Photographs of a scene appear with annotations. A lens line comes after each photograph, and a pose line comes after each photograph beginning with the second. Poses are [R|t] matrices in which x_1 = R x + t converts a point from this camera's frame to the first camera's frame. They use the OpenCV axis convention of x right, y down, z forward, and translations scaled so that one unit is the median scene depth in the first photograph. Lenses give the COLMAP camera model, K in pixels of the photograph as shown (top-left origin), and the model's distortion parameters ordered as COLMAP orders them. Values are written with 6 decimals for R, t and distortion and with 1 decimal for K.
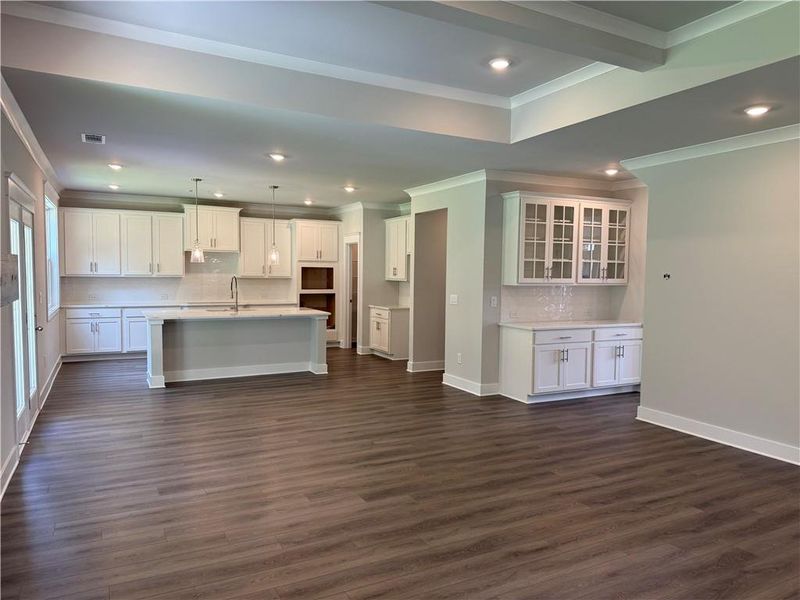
lens RADIAL K [[557.6, 0, 403.2], [0, 557.6, 300.2], [0, 0, 1]] dist [0.121438, -0.175774]
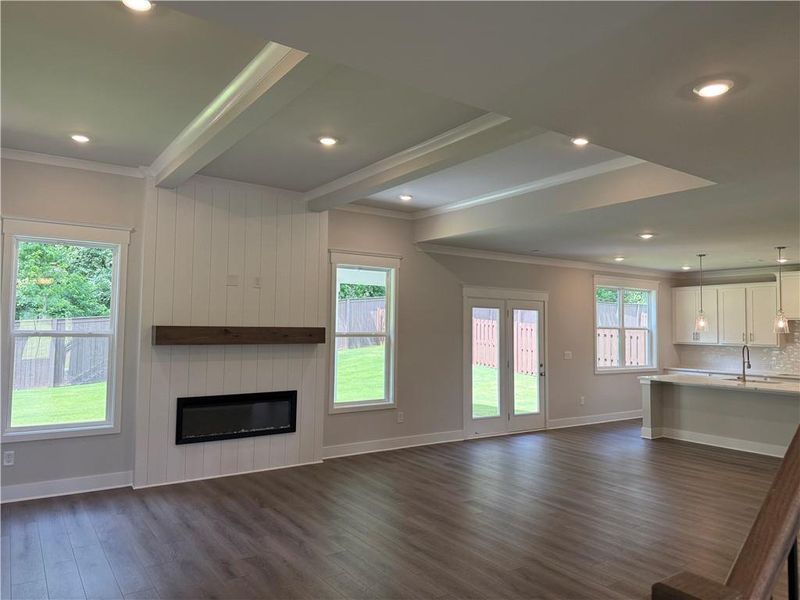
lens RADIAL K [[557.6, 0, 403.2], [0, 557.6, 300.2], [0, 0, 1]] dist [0.121438, -0.175774]
pose [[0.129079, -0.060534, -0.989785, 0.715279], [-0.065693, 0.995420, -0.069445, -0.016269], [0.989456, 0.073986, 0.124512, 0.349134]]
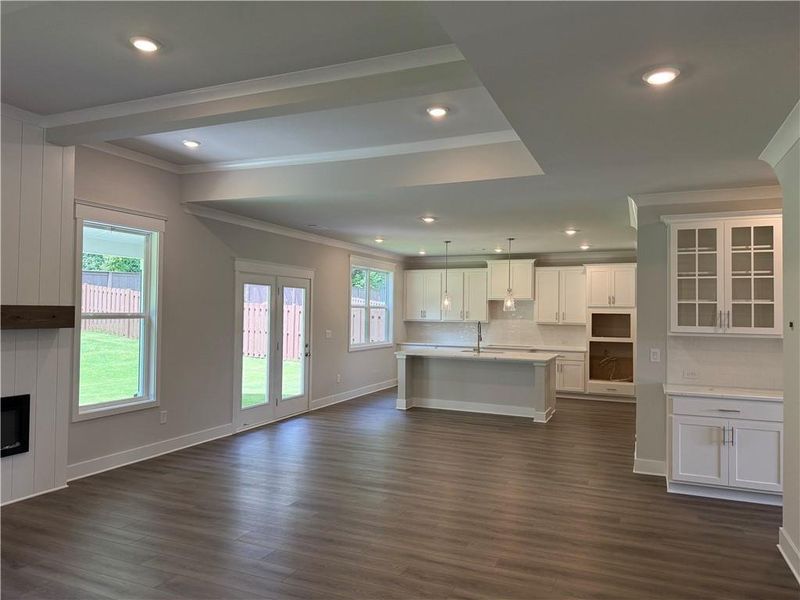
lens RADIAL K [[557.6, 0, 403.2], [0, 557.6, 300.2], [0, 0, 1]] dist [0.121438, -0.175774]
pose [[0.631609, -0.022107, -0.774972, 0.562177], [-0.044631, 0.996899, -0.064812, -0.007199], [0.774002, 0.075523, 0.628664, 0.213330]]
